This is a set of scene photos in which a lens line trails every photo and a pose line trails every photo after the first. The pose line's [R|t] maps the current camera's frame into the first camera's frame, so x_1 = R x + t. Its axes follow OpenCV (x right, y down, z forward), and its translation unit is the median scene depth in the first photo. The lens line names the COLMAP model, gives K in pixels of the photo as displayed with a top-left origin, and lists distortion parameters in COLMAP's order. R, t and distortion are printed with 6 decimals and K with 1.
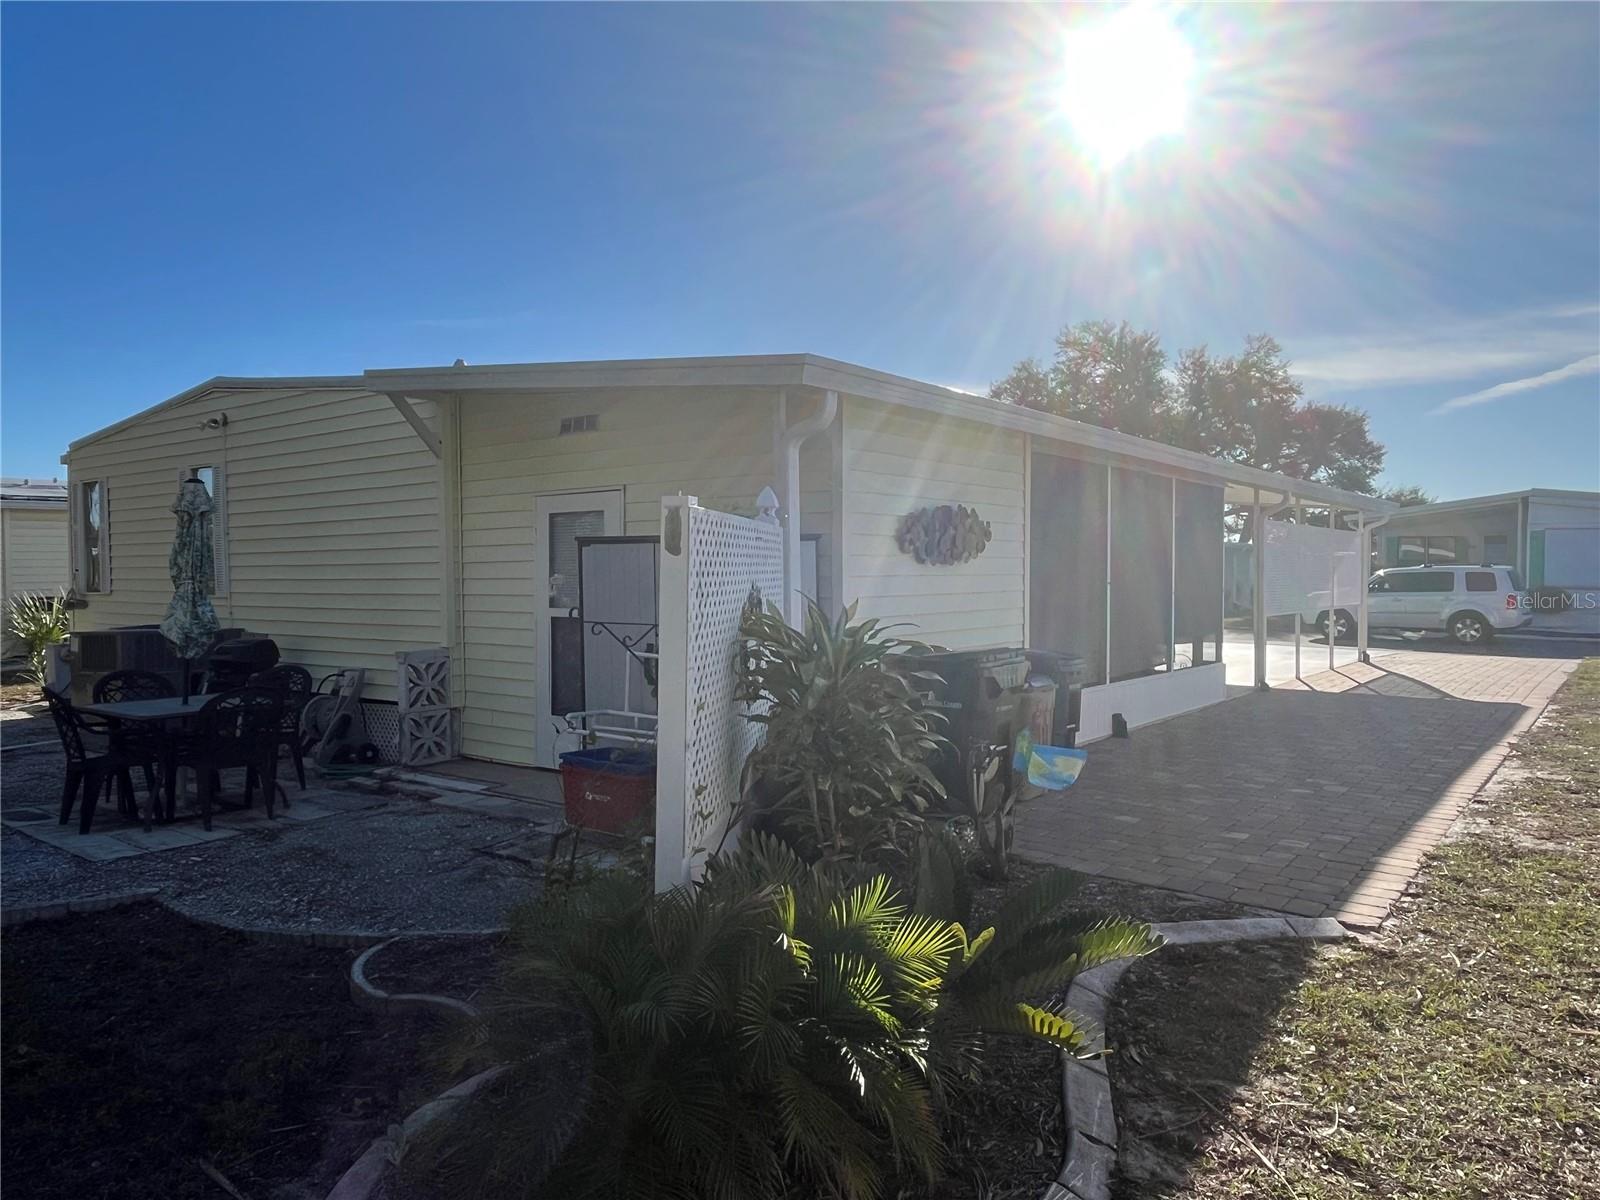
lens RADIAL K [[1117.2, 0, 780.4], [0, 1117.2, 604.6], [0, 0, 1]] dist [0.001712, -0.007336]
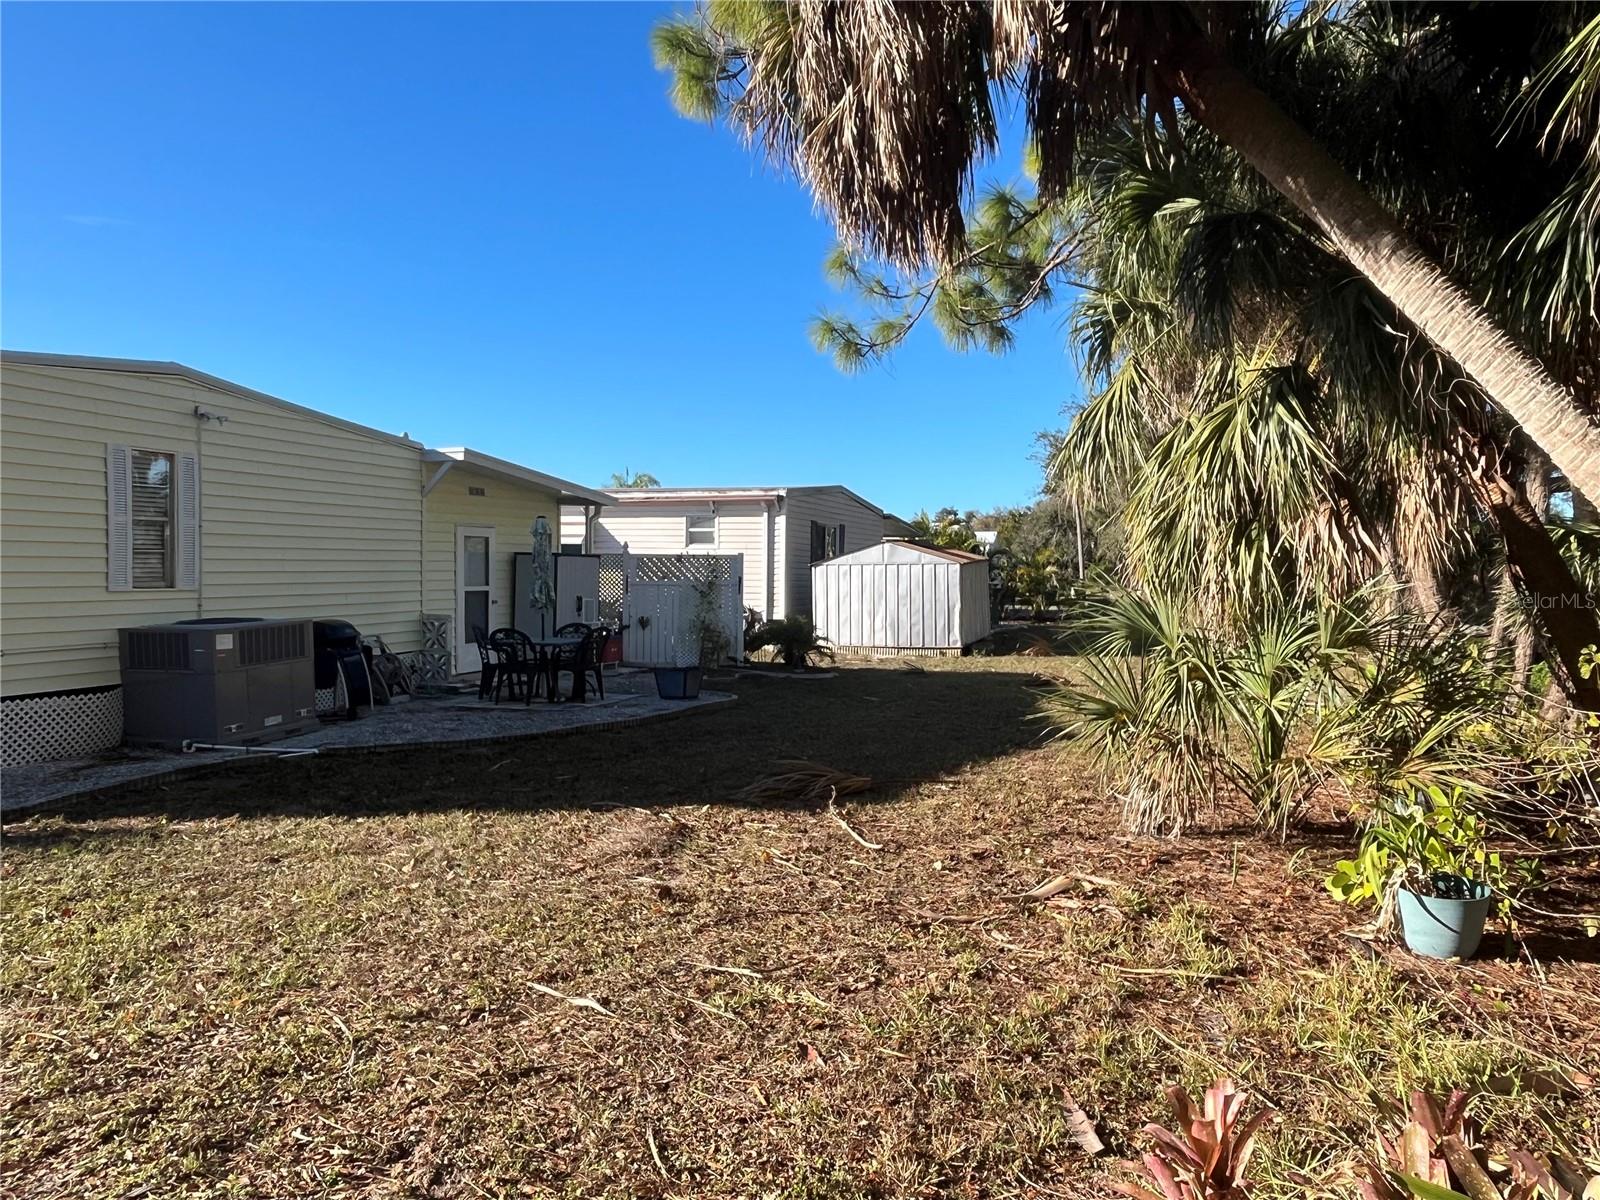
lens RADIAL K [[1108.1, 0, 793.4], [0, 1108.1, 602.1], [0, 0, 1]] dist [-0.002310, -0.006862]
pose [[-0.342757, -0.029950, 0.938947, -2.233943], [0.018995, 0.999066, 0.038802, -0.032758], [-0.939232, 0.031135, -0.341868, 1.164235]]
